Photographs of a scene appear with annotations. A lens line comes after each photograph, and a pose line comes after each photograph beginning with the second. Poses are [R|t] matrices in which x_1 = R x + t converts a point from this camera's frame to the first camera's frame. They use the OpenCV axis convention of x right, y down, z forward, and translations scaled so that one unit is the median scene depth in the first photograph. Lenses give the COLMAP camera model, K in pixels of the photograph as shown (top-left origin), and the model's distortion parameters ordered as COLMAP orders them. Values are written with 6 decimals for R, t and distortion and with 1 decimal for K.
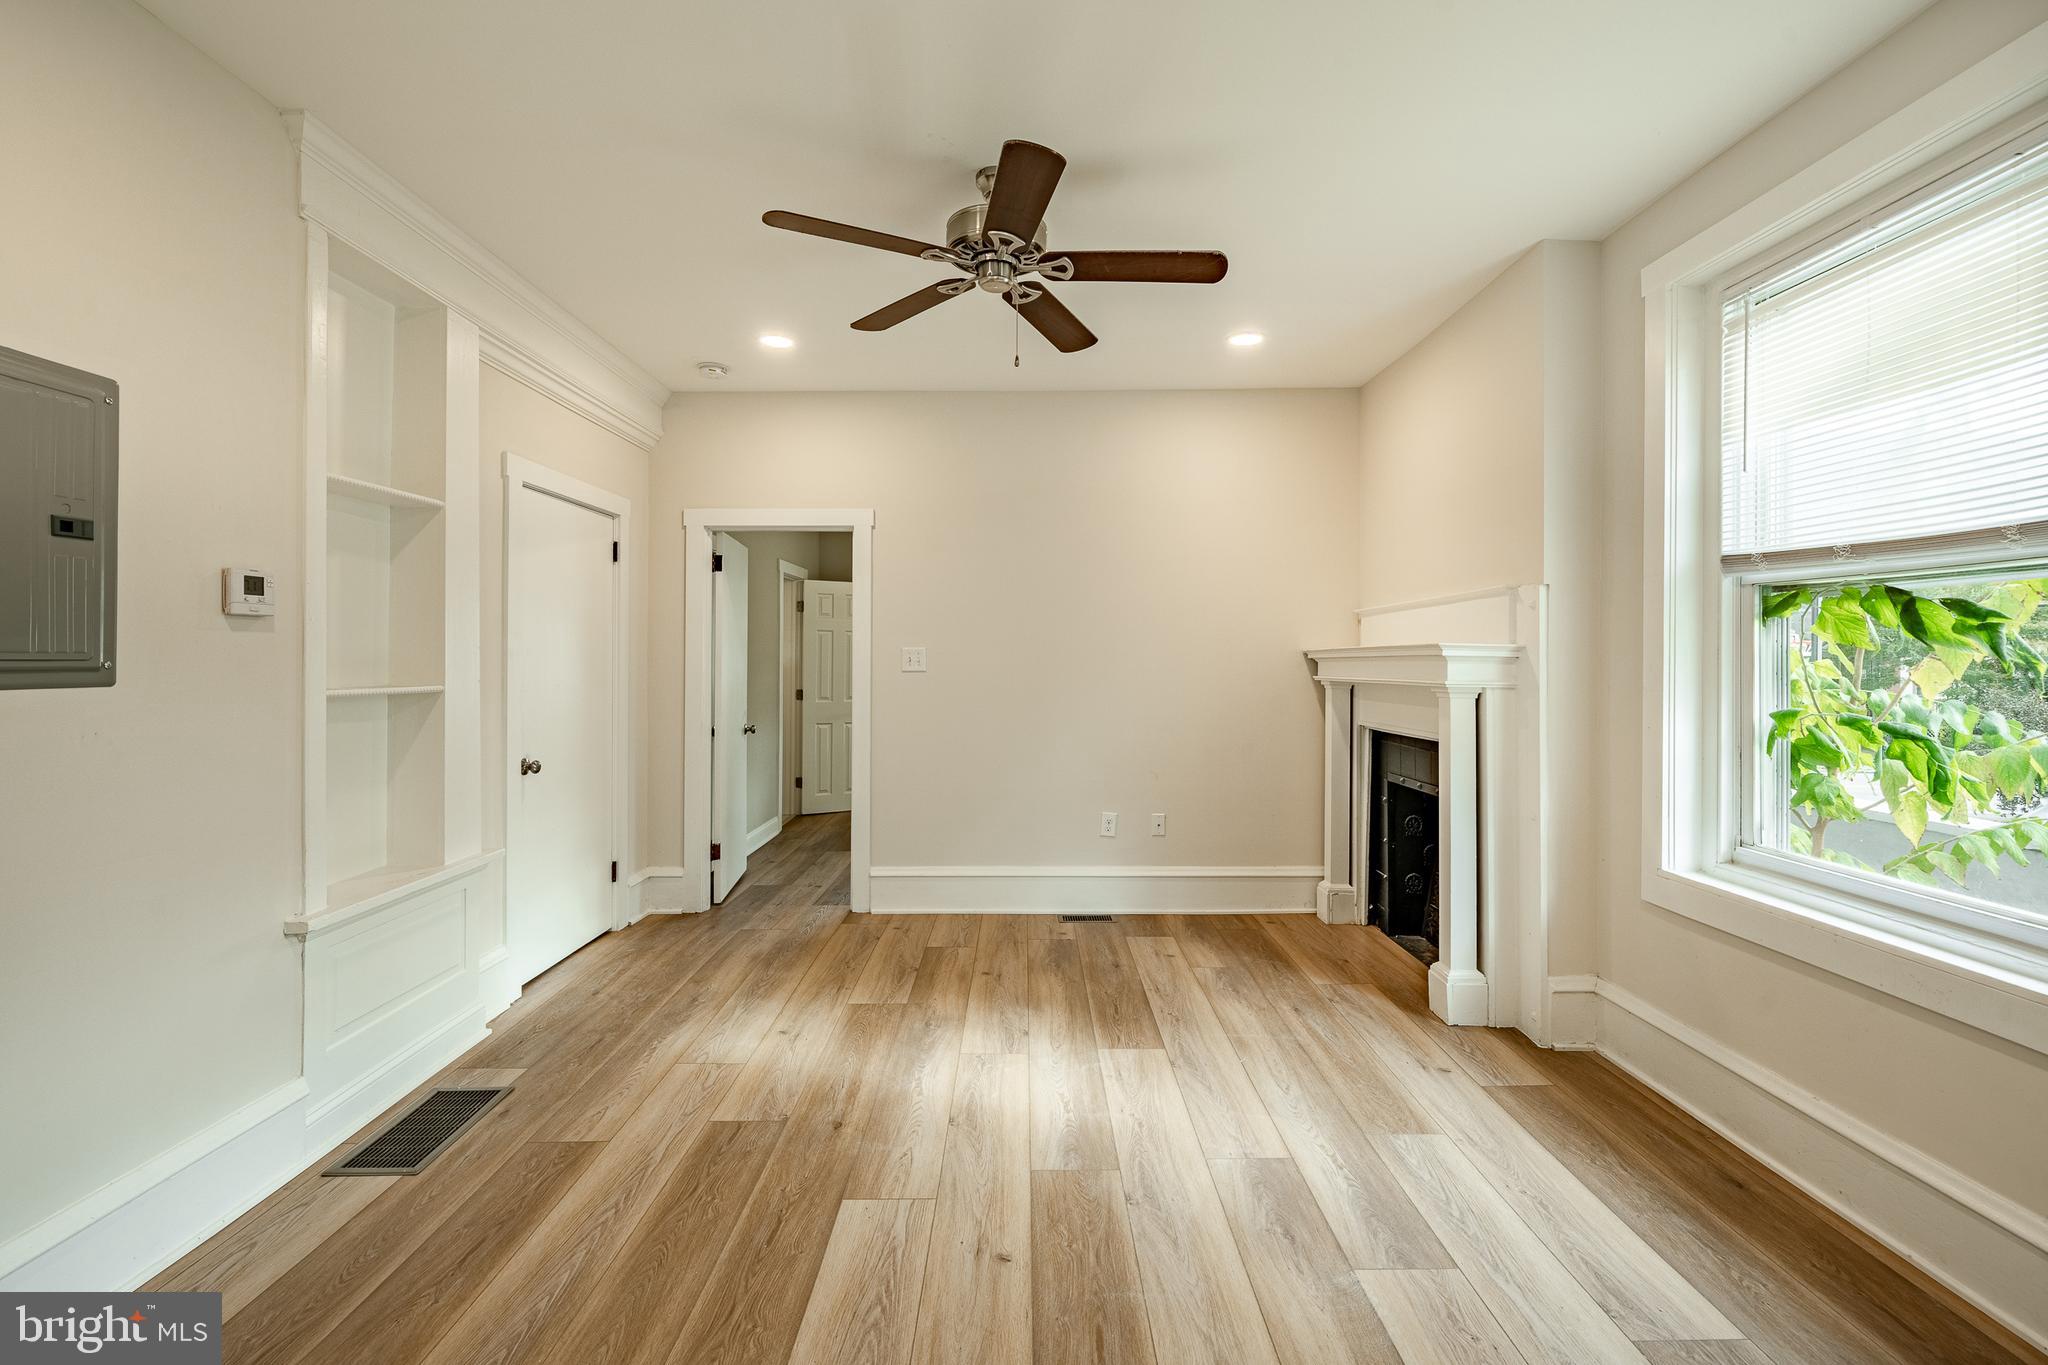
lens RADIAL K [[866.7, 0, 1018.6], [0, 866.7, 659.2], [0, 0, 1]] dist [-0.001128, -0.000104]
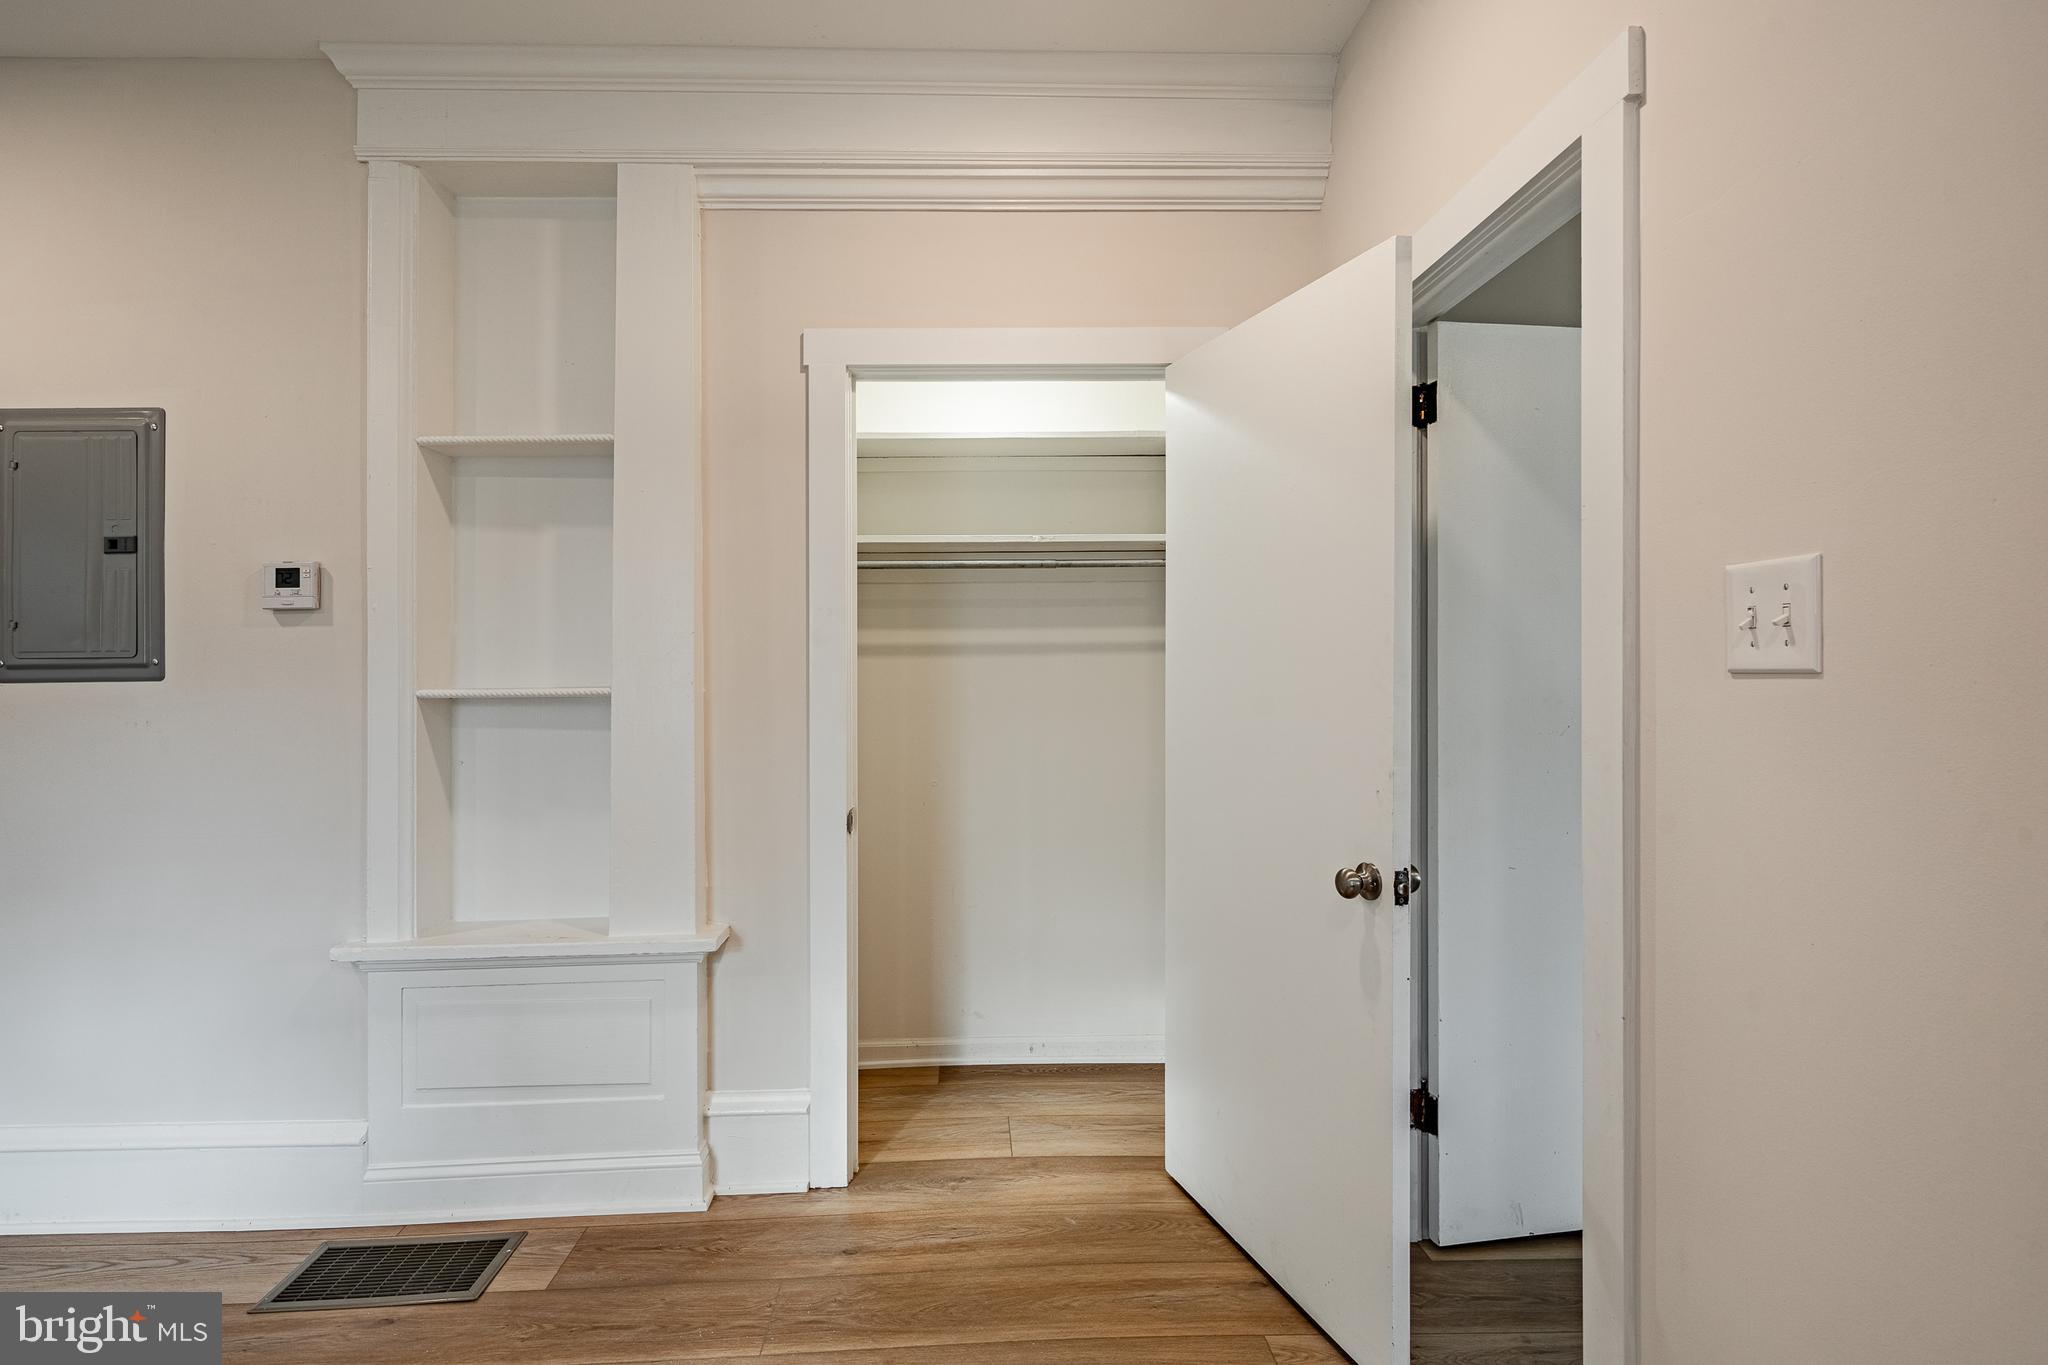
lens RADIAL K [[992.5, 0, 1019.8], [0, 992.5, 661.5], [0, 0, 1]] dist [-0.000774, -0.000278]
pose [[0.041307, -0.005187, -0.999133, 0.235205], [0.011847, 0.999919, -0.004701, 0.021332], [0.999076, -0.011643, 0.041365, 1.708698]]
